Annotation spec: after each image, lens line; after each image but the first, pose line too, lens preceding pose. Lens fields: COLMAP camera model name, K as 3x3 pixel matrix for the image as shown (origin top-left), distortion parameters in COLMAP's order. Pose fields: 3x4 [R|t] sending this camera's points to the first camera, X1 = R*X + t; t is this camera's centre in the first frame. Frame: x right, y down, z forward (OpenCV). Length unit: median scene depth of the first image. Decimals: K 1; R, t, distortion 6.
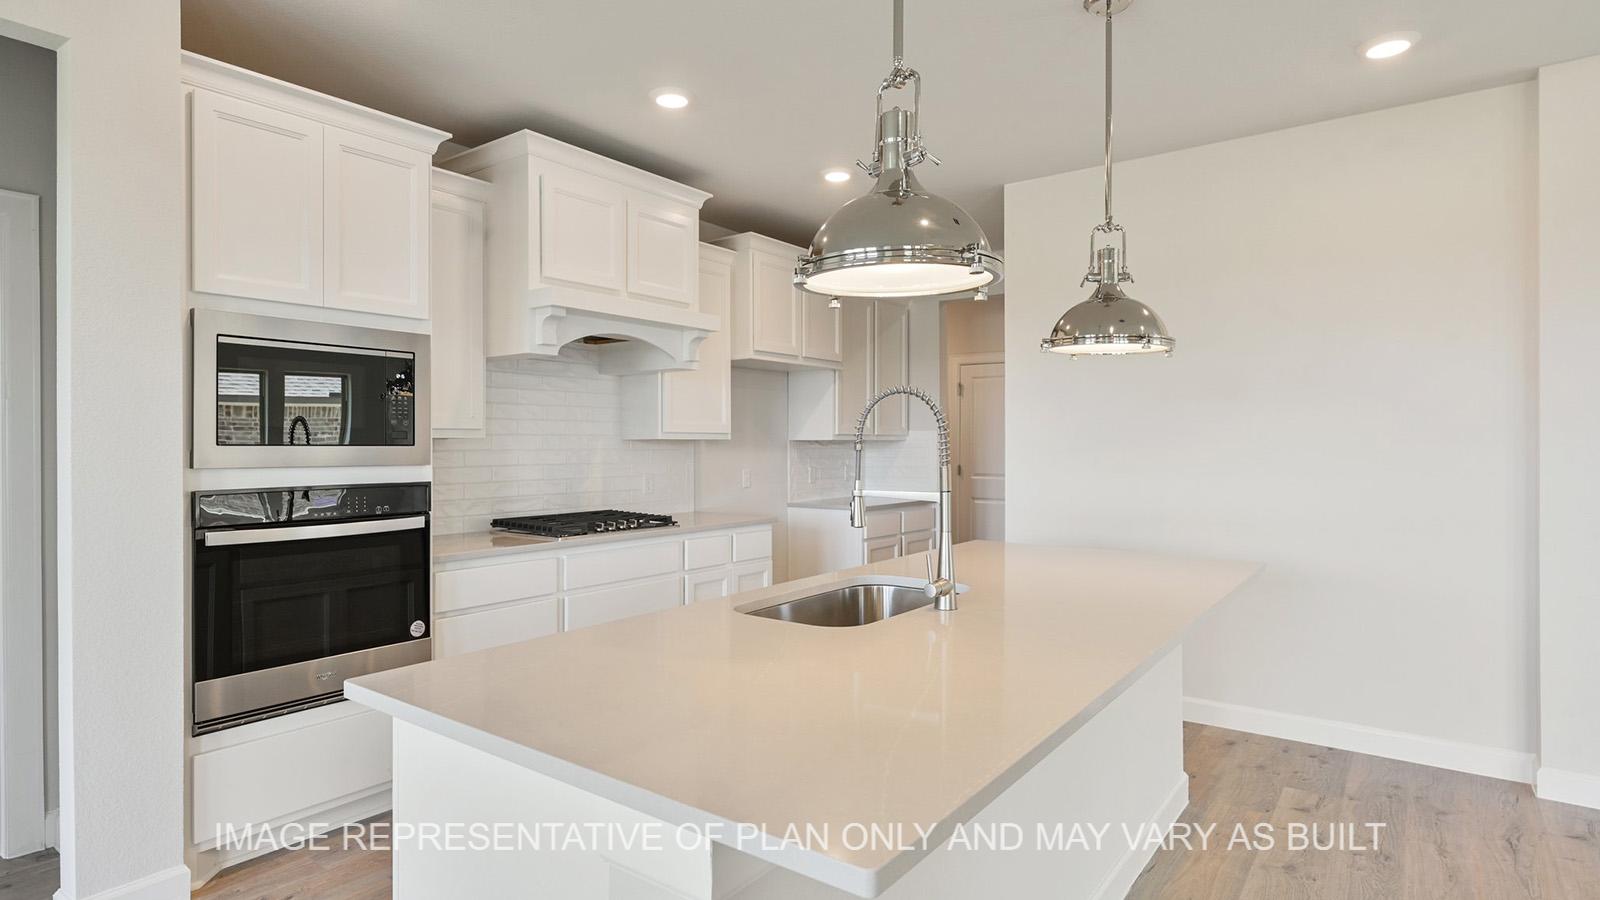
lens RADIAL K [[847.0, 0, 800.8], [0, 847.0, 452.8], [0, 0, 1]] dist [-0.013781, 0.000226]
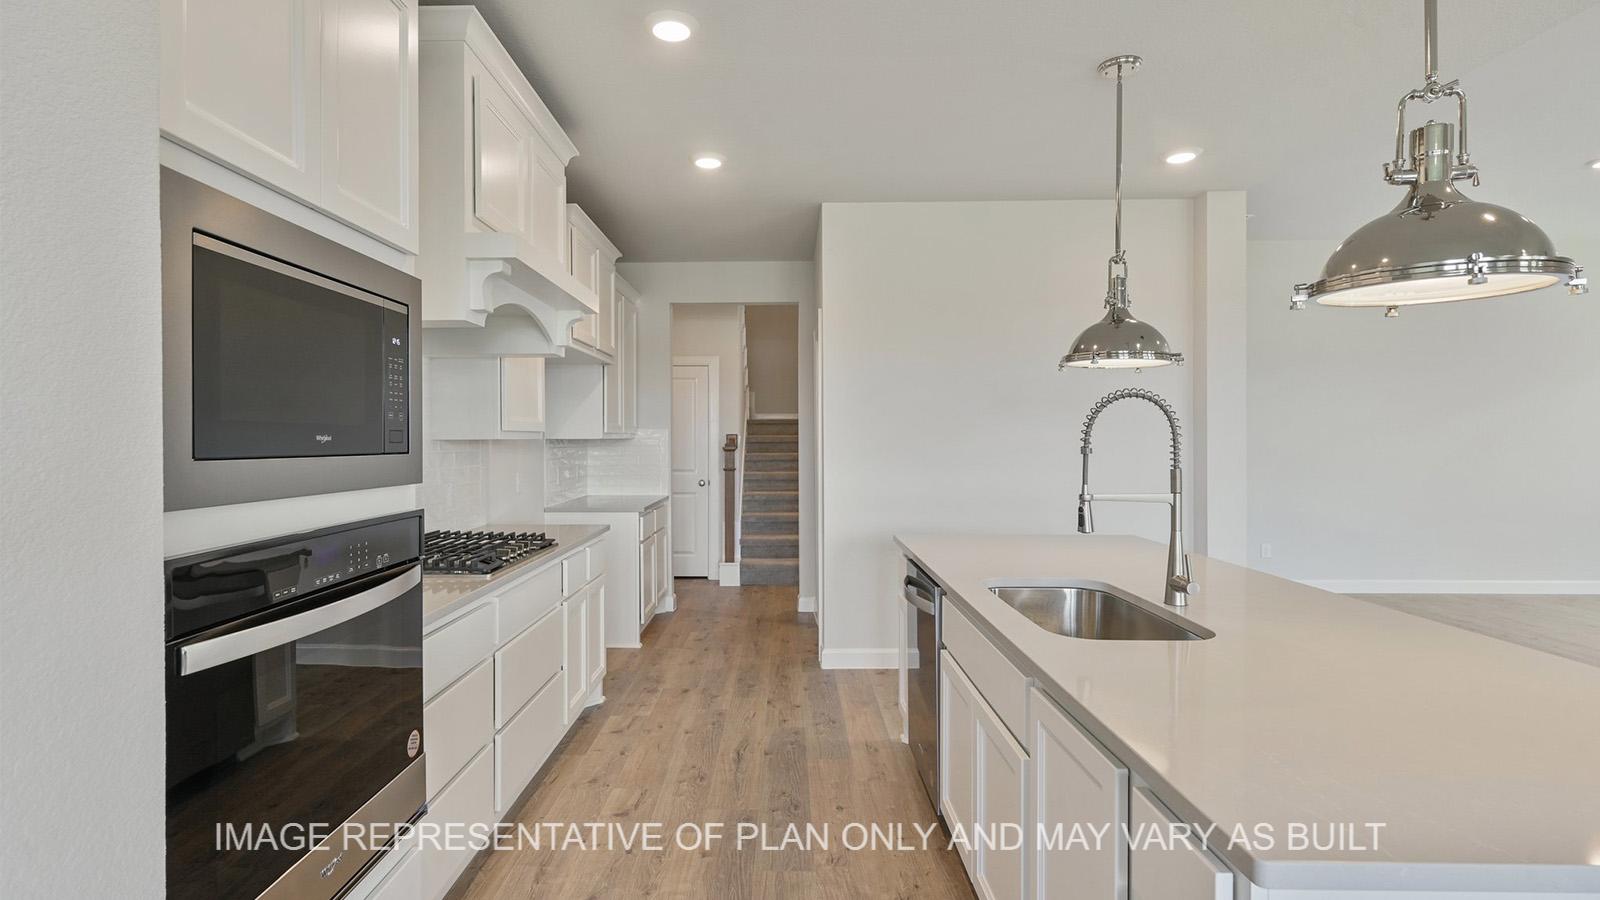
lens RADIAL K [[753.8, 0, 796.3], [0, 753.8, 443.2], [0, 0, 1]] dist [0.013978, 0.000303]
pose [[0.809138, -0.003829, 0.587606, -0.562860], [0.007279, 0.999967, -0.003508, -0.011575], [-0.587573, 0.007115, 0.809140, 0.381738]]
